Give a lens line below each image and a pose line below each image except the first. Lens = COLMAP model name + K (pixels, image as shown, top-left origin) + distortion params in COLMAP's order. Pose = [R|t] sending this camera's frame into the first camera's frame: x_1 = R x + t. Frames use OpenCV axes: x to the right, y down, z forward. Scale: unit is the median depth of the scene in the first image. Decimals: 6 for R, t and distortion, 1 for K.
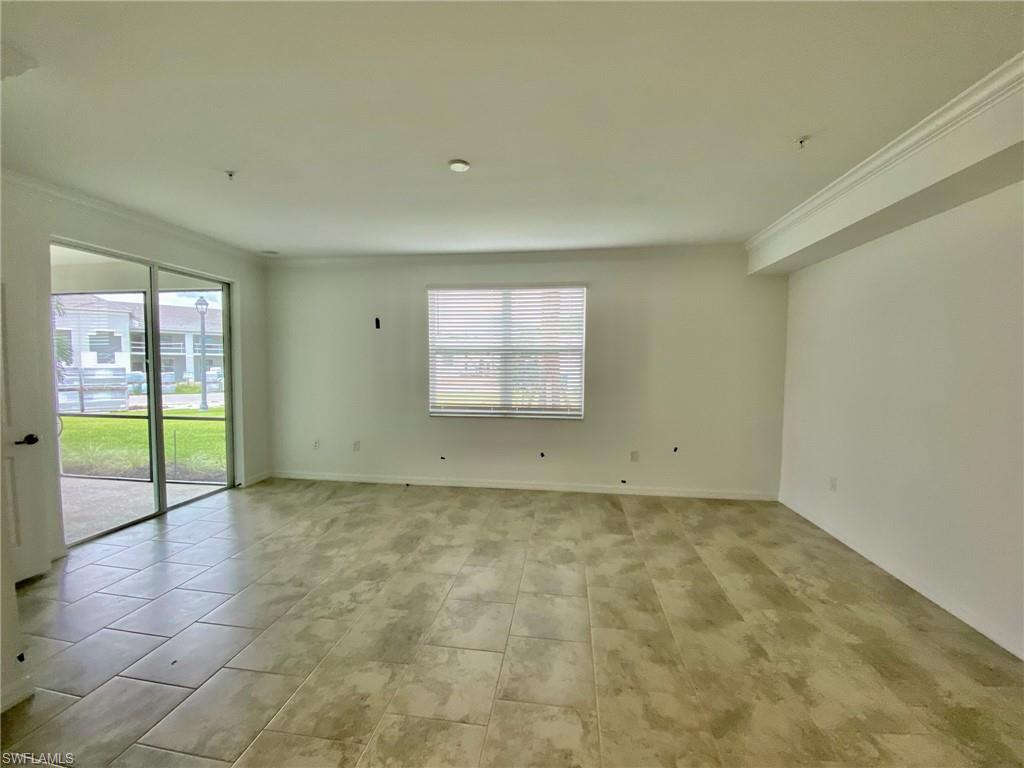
lens RADIAL K [[418.0, 0, 512.0], [0, 418.0, 384.0], [0, 0, 1]] dist [0.026842, -0.020959]
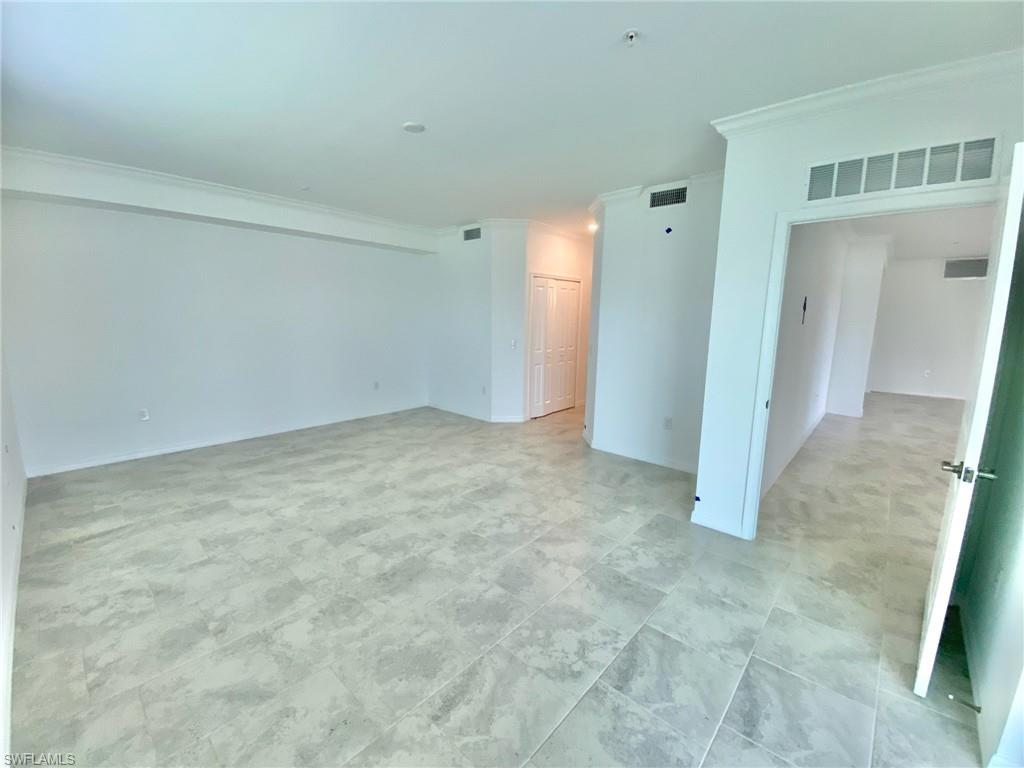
lens RADIAL K [[418.0, 0, 512.0], [0, 418.0, 384.0], [0, 0, 1]] dist [0.026842, -0.020959]
pose [[-0.823706, -0.108552, 0.556529, -0.948751], [0.005217, 0.980011, 0.198873, -0.097096], [-0.566993, 0.166716, -0.806675, 1.752606]]
